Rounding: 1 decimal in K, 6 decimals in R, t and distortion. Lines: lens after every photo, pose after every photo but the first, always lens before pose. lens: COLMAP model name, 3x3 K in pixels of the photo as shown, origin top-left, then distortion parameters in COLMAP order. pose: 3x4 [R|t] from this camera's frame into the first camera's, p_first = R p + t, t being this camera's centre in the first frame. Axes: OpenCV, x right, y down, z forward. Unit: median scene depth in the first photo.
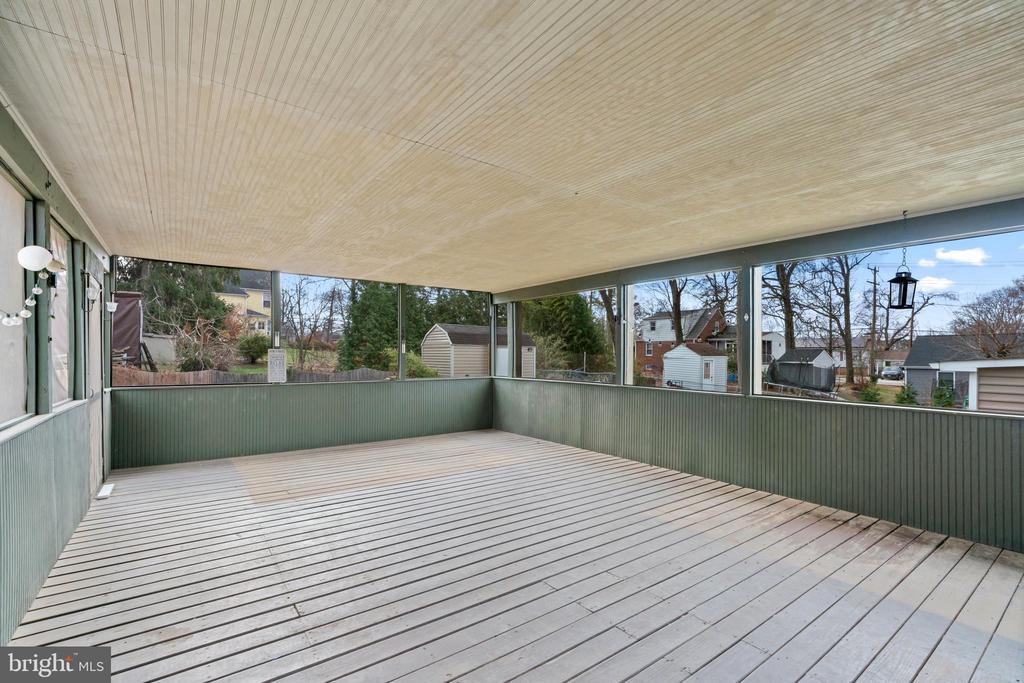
lens RADIAL K [[458.8, 0, 513.0], [0, 458.8, 358.9], [0, 0, 1]] dist [0.000732, 0.000473]
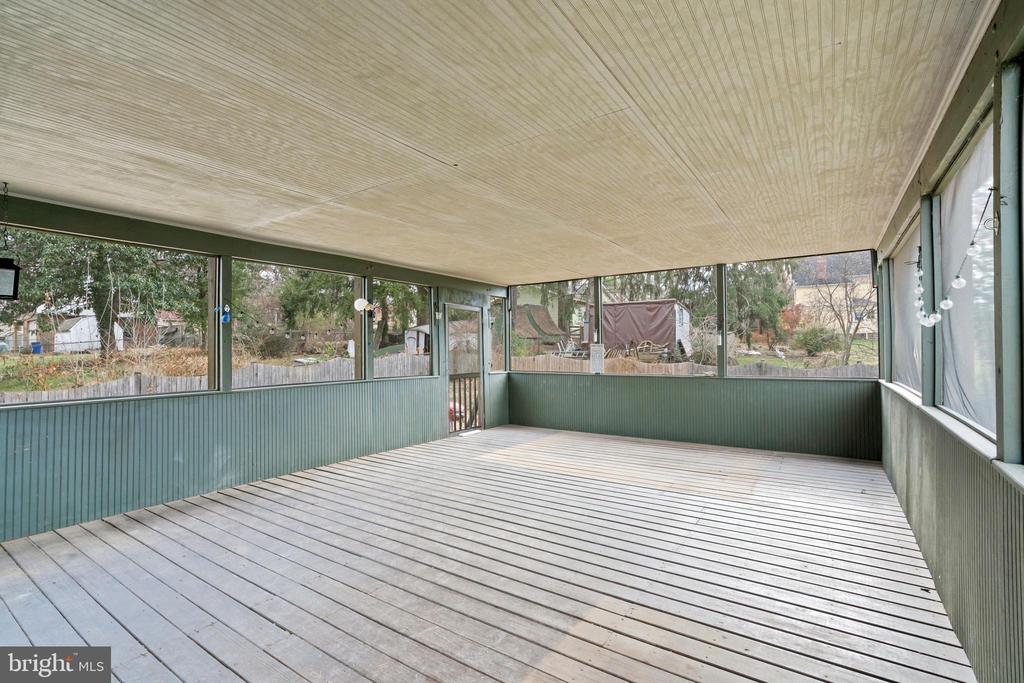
lens RADIAL K [[466.3, 0, 515.5], [0, 466.3, 351.4], [0, 0, 1]] dist [0.000715, 0.000633]
pose [[0.332521, -0.006386, -0.943074, 0.983985], [0.002610, 0.999979, -0.005851, 0.003861], [0.943092, -0.000516, 0.332531, 0.780052]]
